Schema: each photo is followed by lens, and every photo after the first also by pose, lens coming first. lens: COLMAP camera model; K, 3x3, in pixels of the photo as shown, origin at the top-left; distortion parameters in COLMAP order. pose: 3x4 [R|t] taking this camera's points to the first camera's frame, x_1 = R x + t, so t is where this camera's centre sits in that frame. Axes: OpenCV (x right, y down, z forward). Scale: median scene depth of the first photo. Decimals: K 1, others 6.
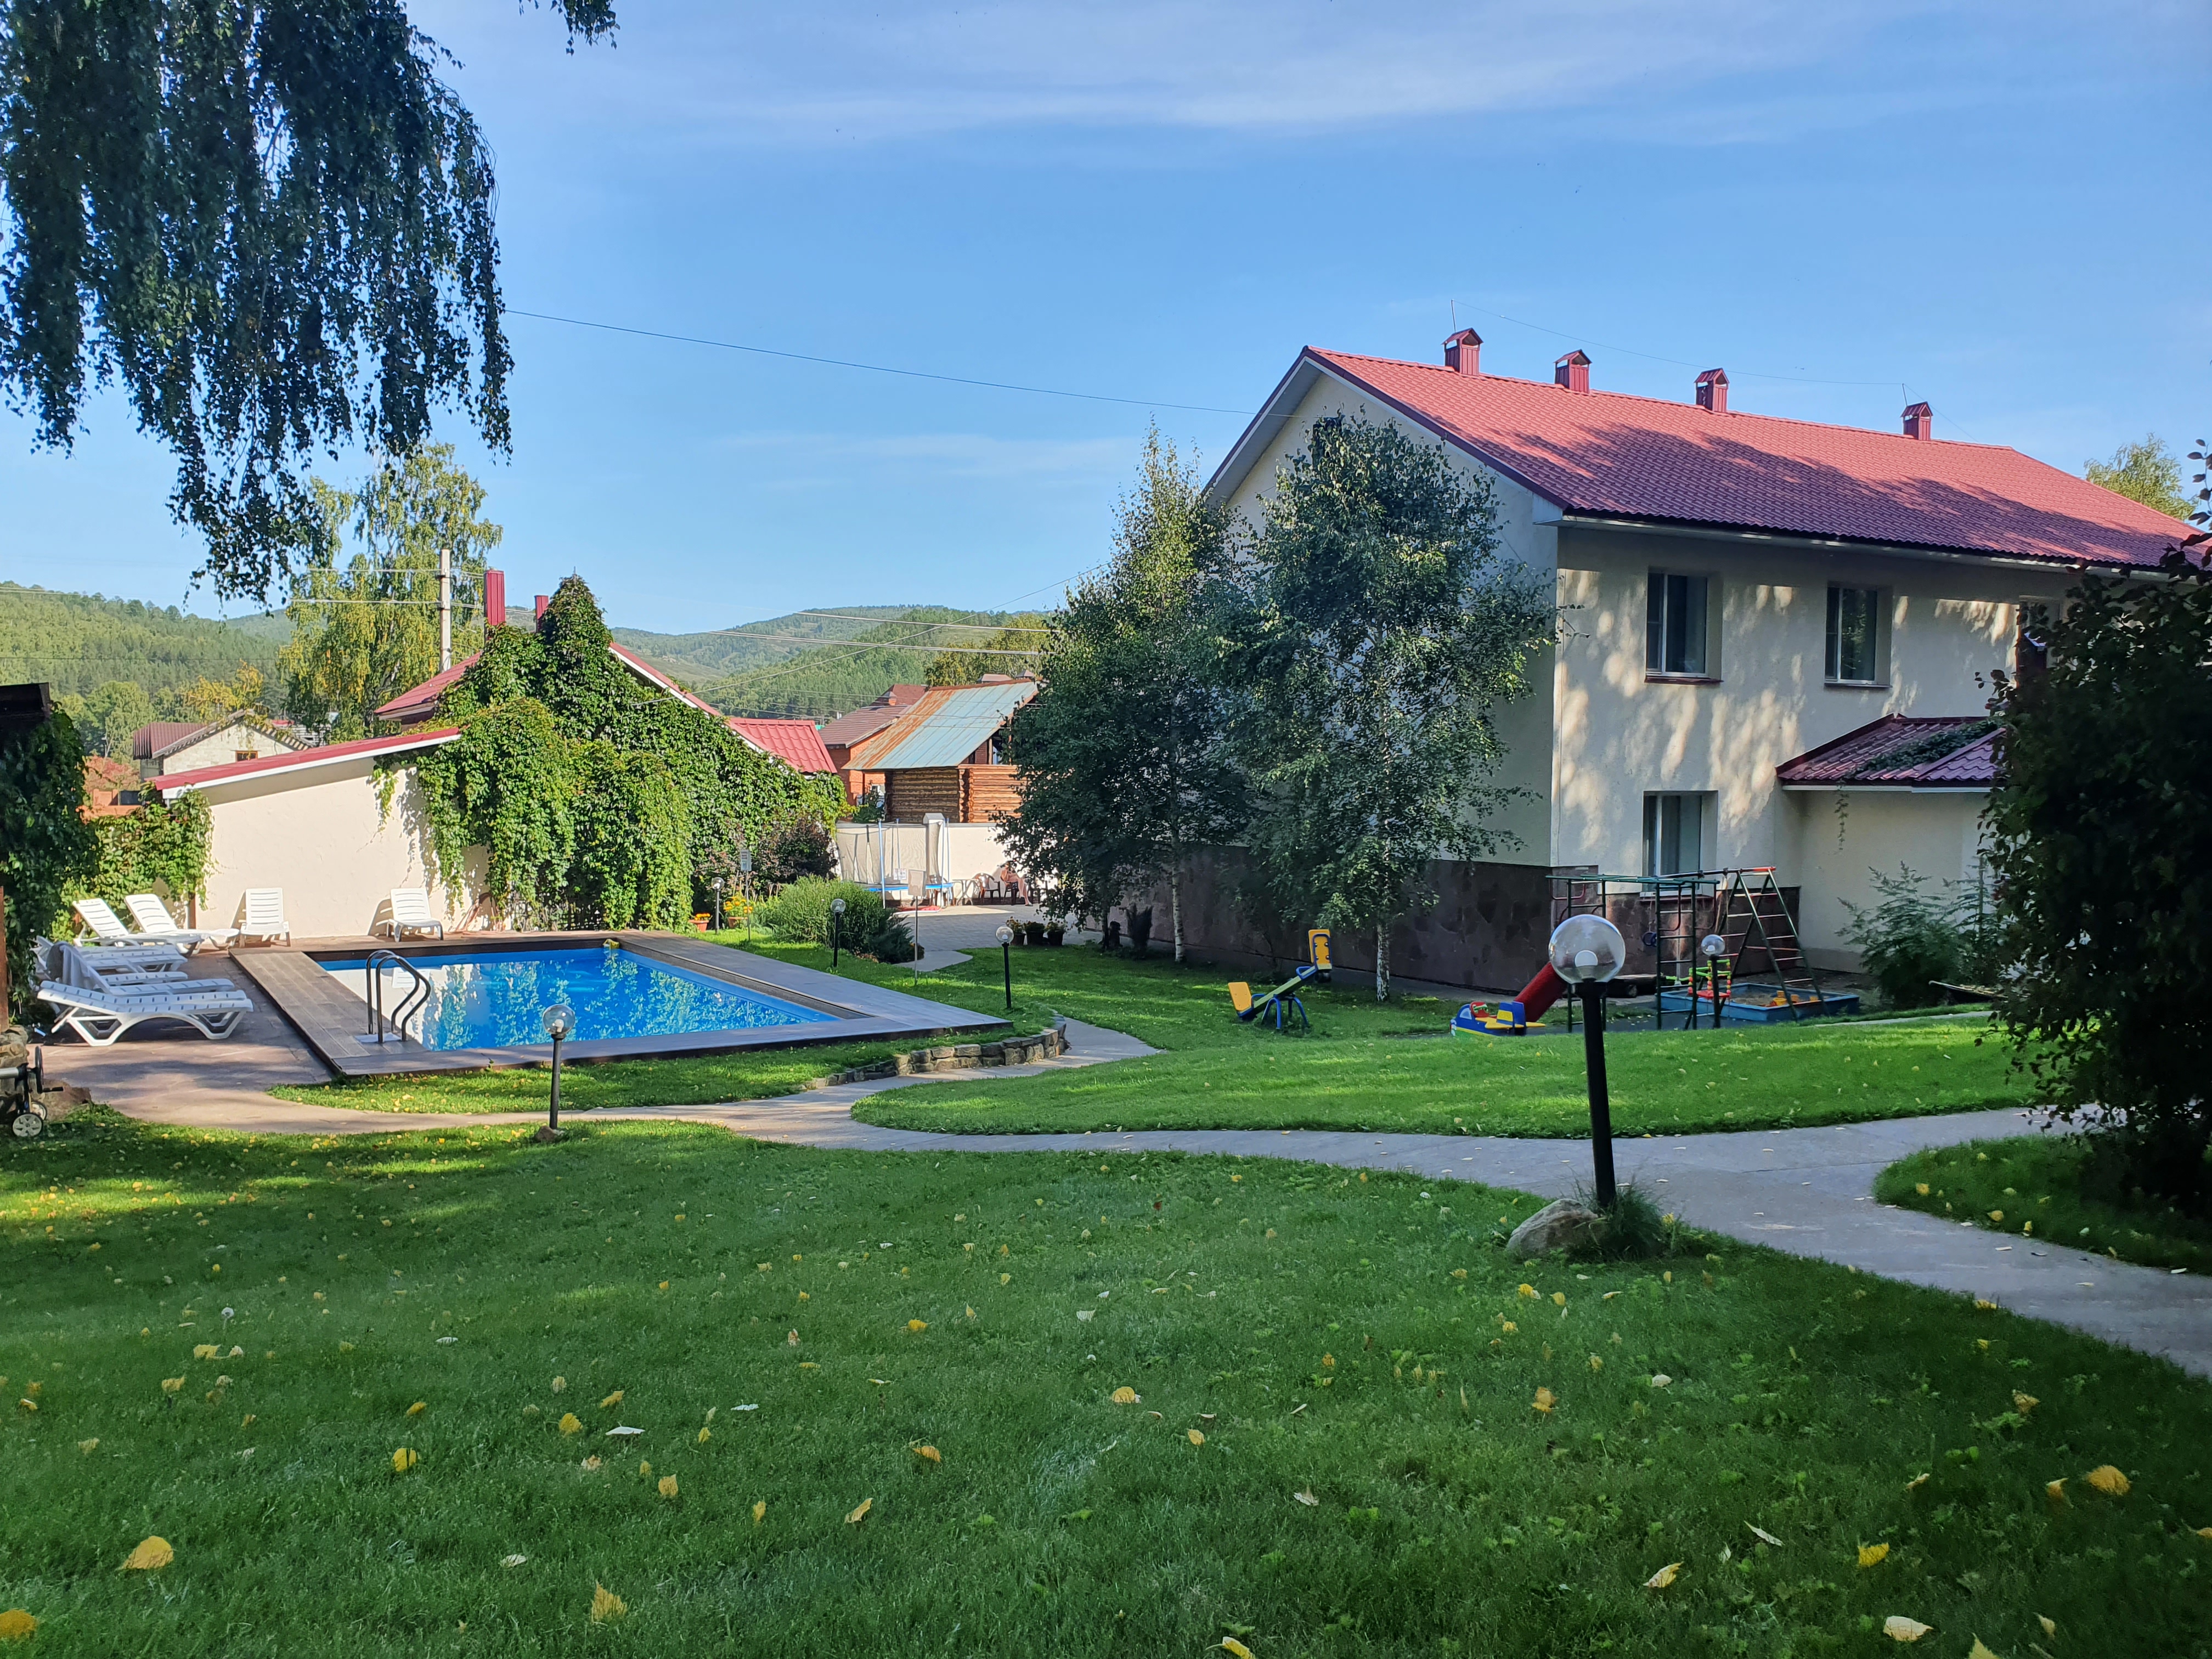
lens RADIAL K [[1698.3, 0, 1111.9], [0, 1698.3, 830.6], [0, 0, 1]] dist [-0.013381, -0.005851]
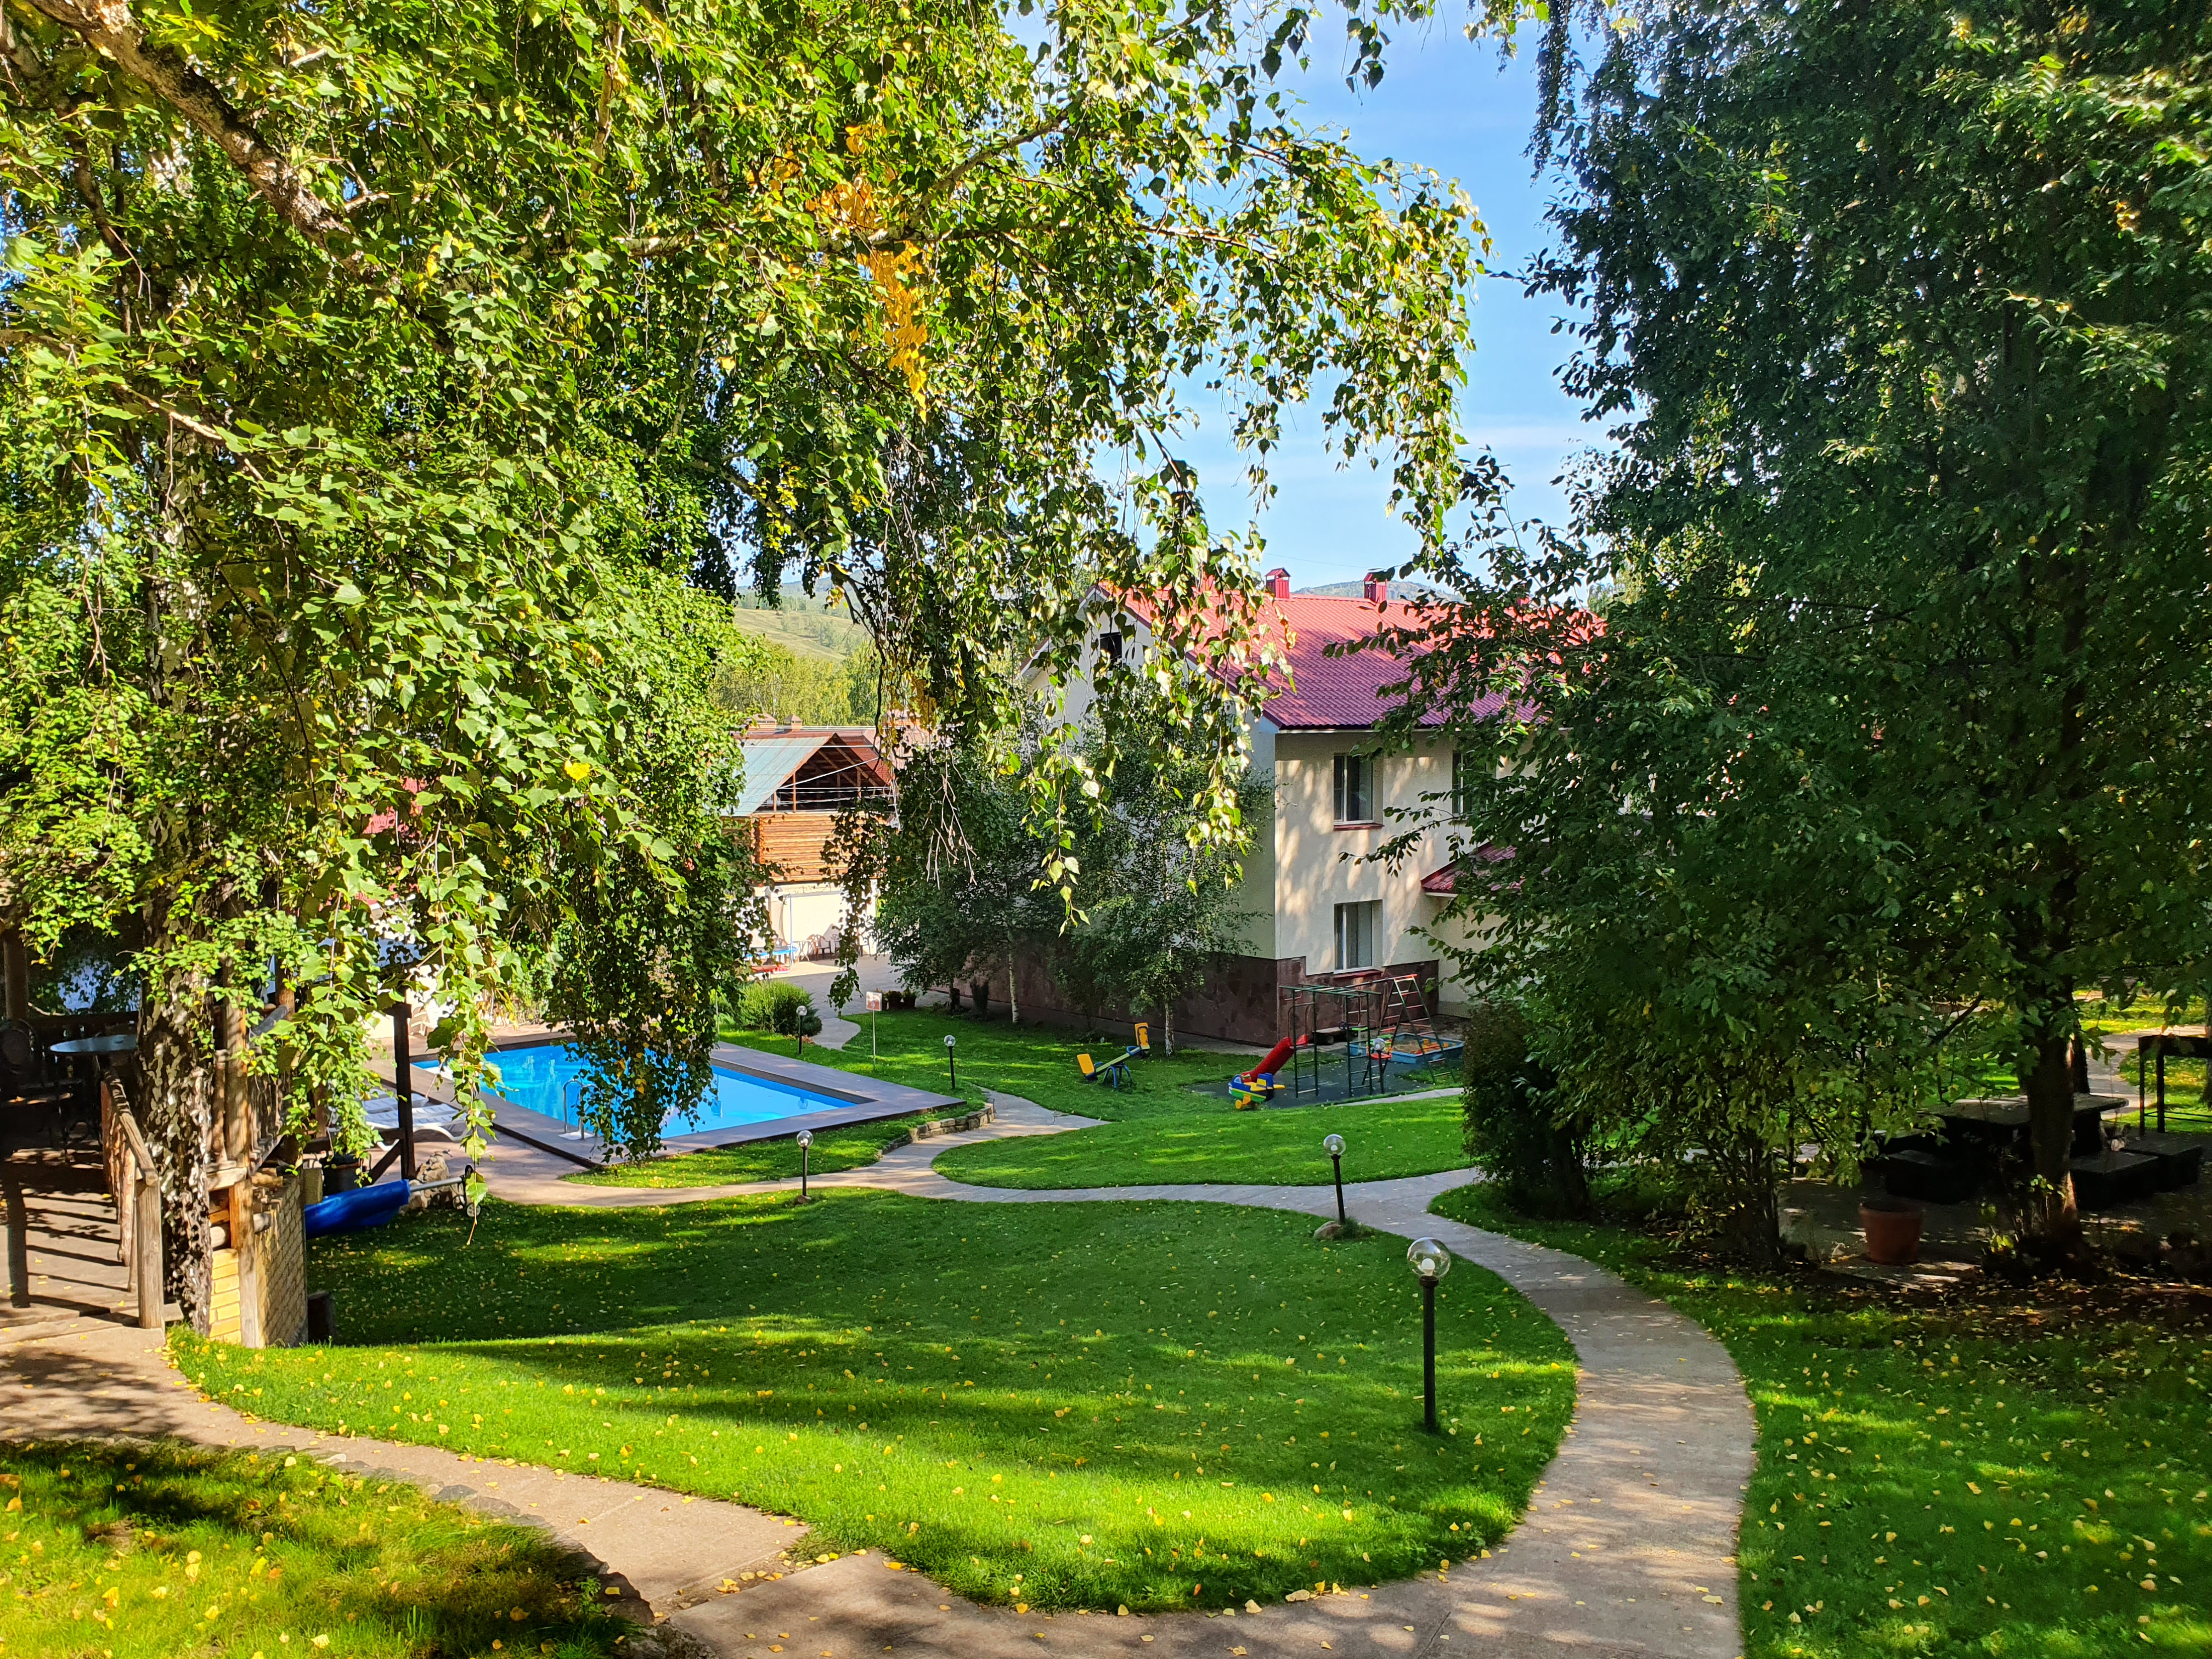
lens RADIAL K [[1698.3, 0, 1102.3], [0, 1698.3, 827.8], [0, 0, 1]] dist [-0.013381, -0.005851]
pose [[0.984594, -0.028967, 0.172437, -0.144049], [0.025881, 0.999463, 0.020118, -0.125675], [-0.172927, -0.015346, 0.984815, -0.435421]]
